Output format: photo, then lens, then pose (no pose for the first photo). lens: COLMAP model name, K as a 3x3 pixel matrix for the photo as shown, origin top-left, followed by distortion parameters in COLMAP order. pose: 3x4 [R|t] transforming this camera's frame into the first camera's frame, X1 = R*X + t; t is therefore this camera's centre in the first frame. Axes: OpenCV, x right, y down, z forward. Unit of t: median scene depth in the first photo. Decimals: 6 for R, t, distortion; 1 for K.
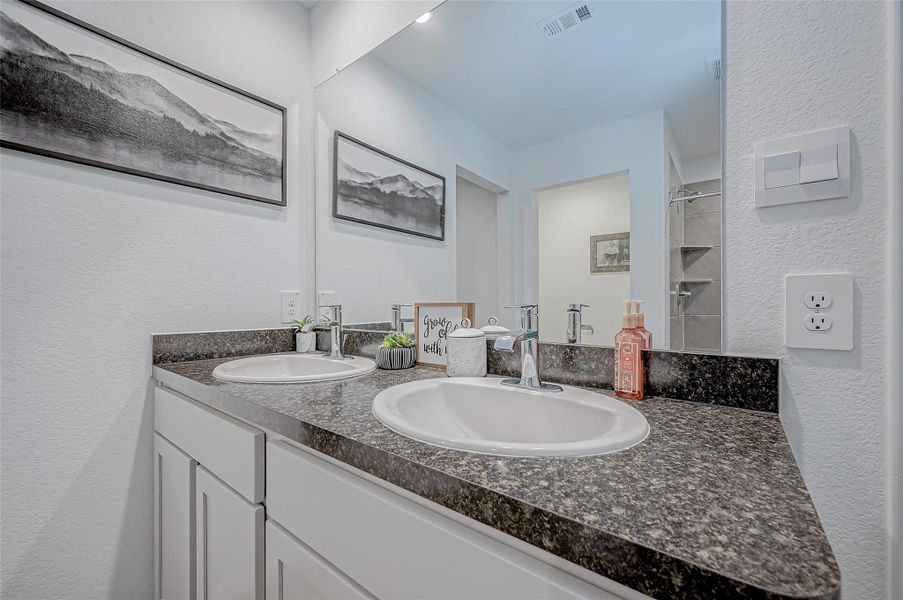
lens RADIAL K [[333.6, 0, 460.7], [0, 333.6, 305.3], [0, 0, 1]] dist [-0.000373, 0.000039]
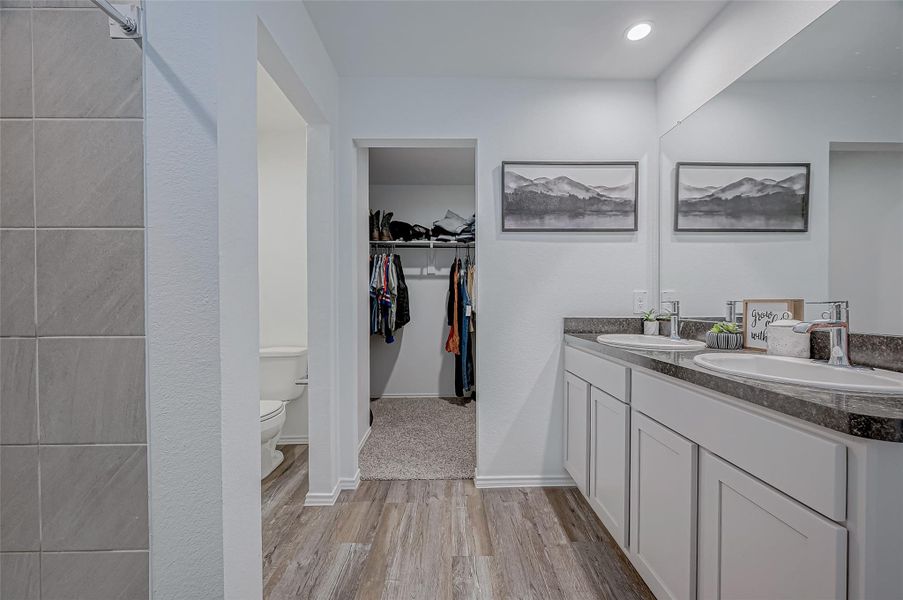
lens RADIAL K [[333.6, 0, 460.7], [0, 333.6, 305.3], [0, 0, 1]] dist [-0.000373, 0.000039]
pose [[0.585944, 0.012058, -0.810262, 0.192555], [-0.001987, 0.999908, 0.013443, 0.000006], [0.810349, -0.006267, 0.585914, -0.450034]]
